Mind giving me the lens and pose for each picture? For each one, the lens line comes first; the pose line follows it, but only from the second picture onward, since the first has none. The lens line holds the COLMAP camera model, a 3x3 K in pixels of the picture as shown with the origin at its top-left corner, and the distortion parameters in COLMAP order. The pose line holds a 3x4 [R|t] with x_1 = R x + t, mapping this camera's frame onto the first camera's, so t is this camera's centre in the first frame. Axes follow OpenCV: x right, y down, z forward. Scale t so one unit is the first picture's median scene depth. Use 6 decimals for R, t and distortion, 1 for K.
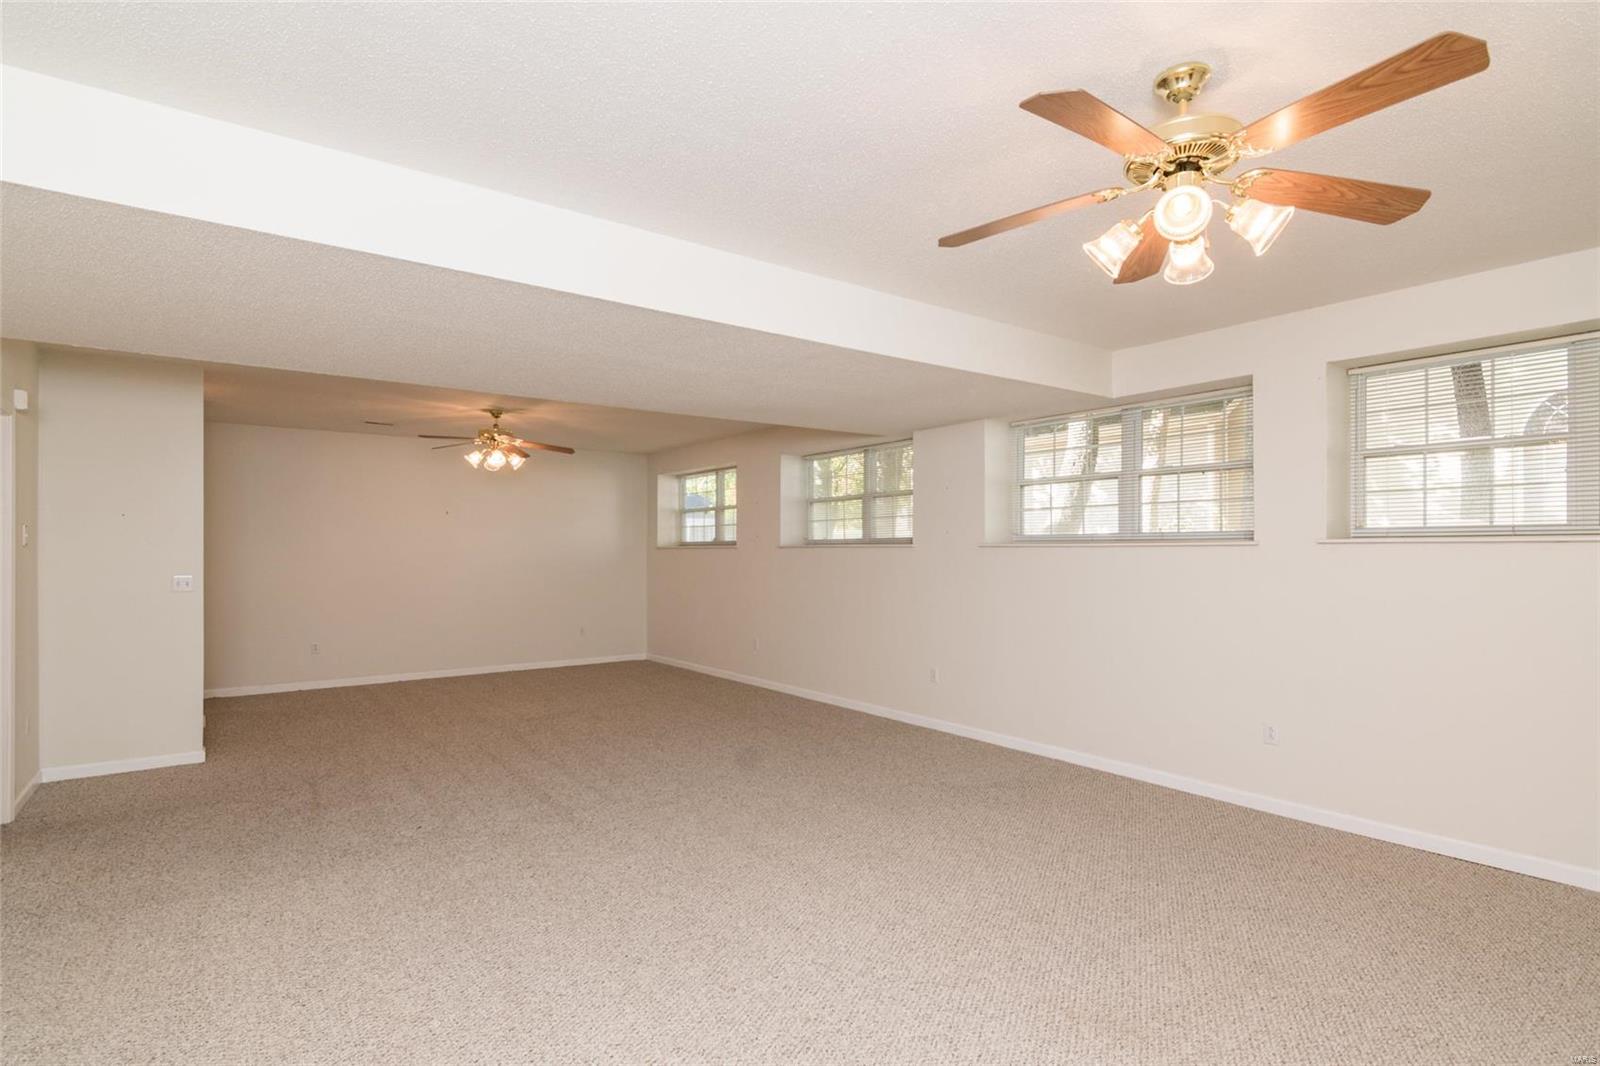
lens RADIAL K [[780.7, 0, 794.4], [0, 780.7, 546.2], [0, 0, 1]] dist [-0.005807, -0.001634]
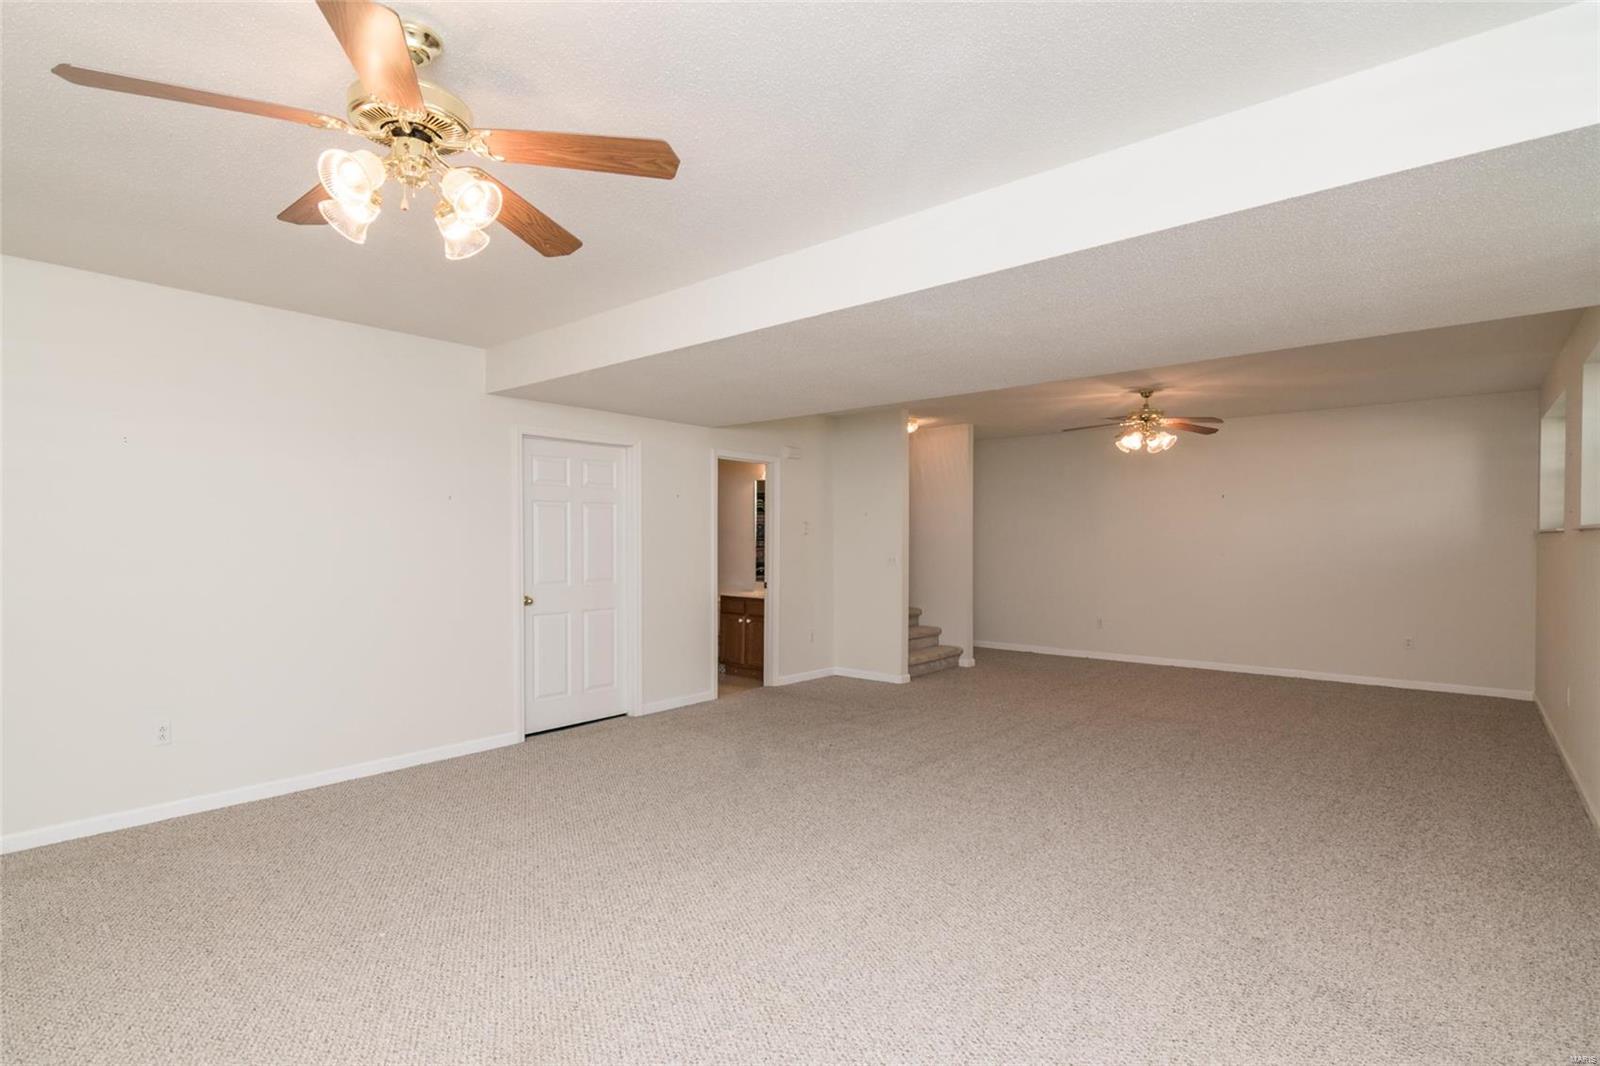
lens RADIAL K [[780.7, 0, 794.4], [0, 780.7, 546.2], [0, 0, 1]] dist [-0.005807, -0.001634]
pose [[0.218549, 0.014373, -0.975720, 0.457870], [0.006965, 0.999843, 0.016289, -0.001167], [0.975801, -0.010356, 0.218415, 0.368502]]
